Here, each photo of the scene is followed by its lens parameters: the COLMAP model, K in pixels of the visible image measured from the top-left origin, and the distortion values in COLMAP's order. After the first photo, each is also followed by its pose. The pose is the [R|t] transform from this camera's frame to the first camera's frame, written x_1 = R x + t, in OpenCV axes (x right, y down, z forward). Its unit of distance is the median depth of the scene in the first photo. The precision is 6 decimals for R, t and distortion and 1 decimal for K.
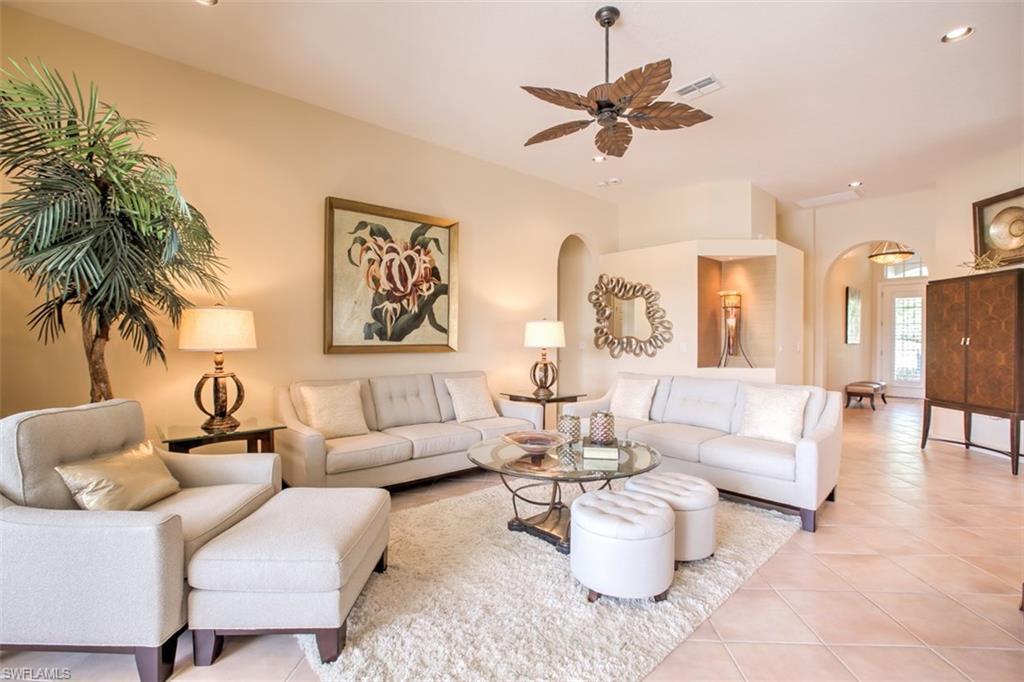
lens RADIAL K [[459.8, 0, 512.0], [0, 459.8, 341.0], [0, 0, 1]] dist [-0.046083, 0.015570]
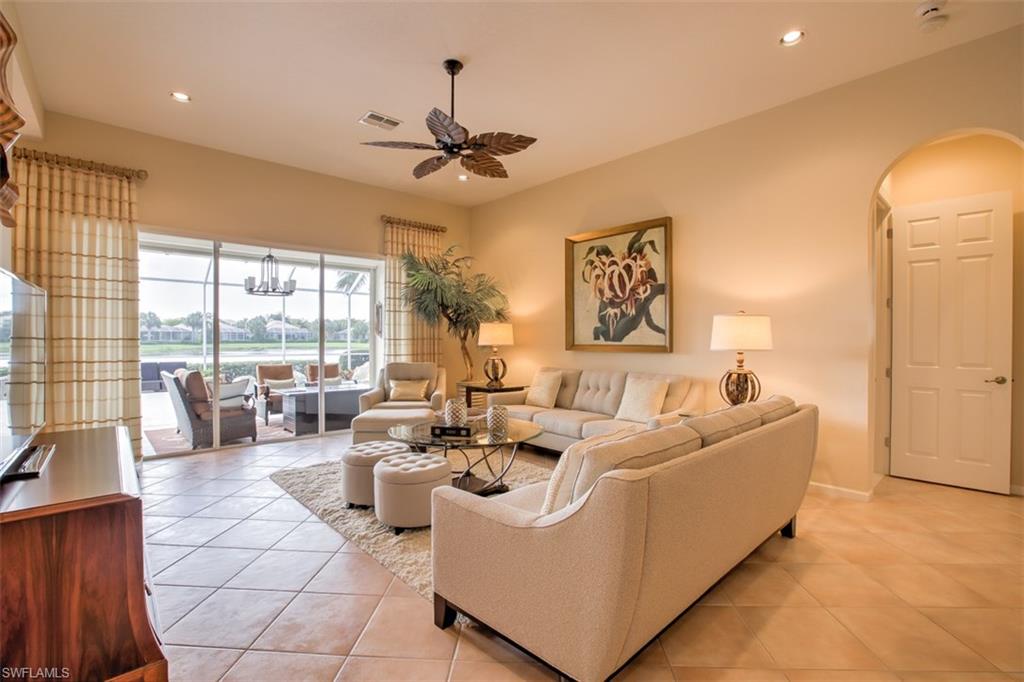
lens RADIAL K [[459.8, 0, 512.0], [0, 459.8, 341.0], [0, 0, 1]] dist [-0.046083, 0.015570]
pose [[0.028247, 0.001338, -0.999600, 0.878506], [-0.008281, 0.999965, 0.001105, 0.000180], [0.999567, 0.008247, 0.028257, 0.697464]]
